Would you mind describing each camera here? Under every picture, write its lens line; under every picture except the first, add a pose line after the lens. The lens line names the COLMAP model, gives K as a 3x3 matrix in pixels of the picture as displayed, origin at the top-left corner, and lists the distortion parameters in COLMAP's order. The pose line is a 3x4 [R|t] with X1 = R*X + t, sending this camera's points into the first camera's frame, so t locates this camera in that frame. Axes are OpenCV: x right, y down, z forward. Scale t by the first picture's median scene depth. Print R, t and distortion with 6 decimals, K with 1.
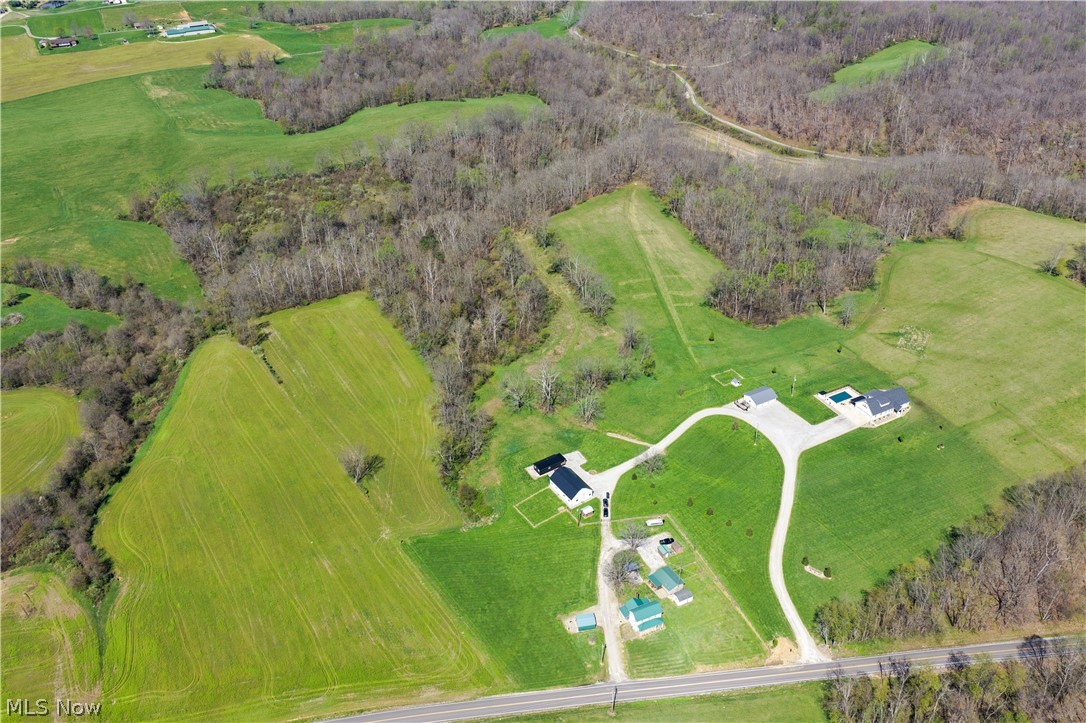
lens RADIAL K [[904.5, 0, 543.0], [0, 904.5, 361.5], [0, 0, 1]] dist [-0.018615, 0.051222]
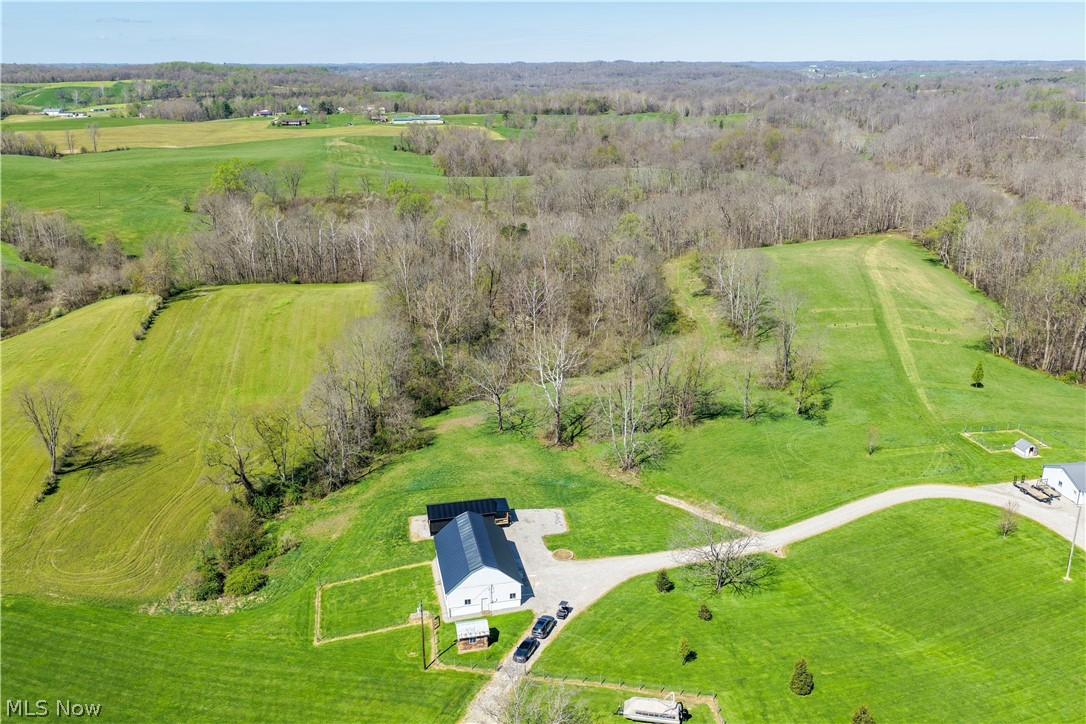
lens RADIAL K [[904.5, 0, 543.0], [0, 904.5, 362.0], [0, 0, 1]] dist [-0.018615, 0.051222]
pose [[0.937196, 0.115406, -0.329157, 0.172616], [-0.195668, 0.955159, -0.222230, 0.141775], [0.288751, 0.272679, 0.917752, 0.689787]]
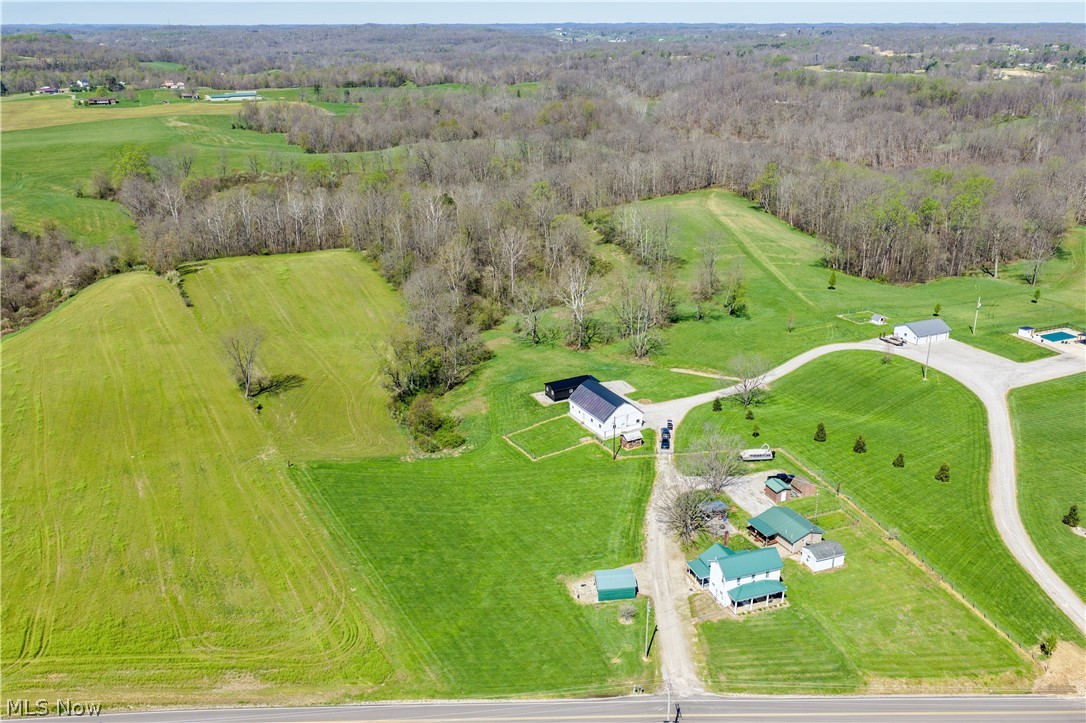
lens RADIAL K [[904.5, 0, 543.0], [0, 904.5, 361.5], [0, 0, 1]] dist [-0.018615, 0.051222]
pose [[0.996088, 0.036433, -0.080509, 0.038396], [-0.053229, 0.974602, -0.217528, 0.246585], [0.070539, 0.220962, 0.972728, 0.455879]]
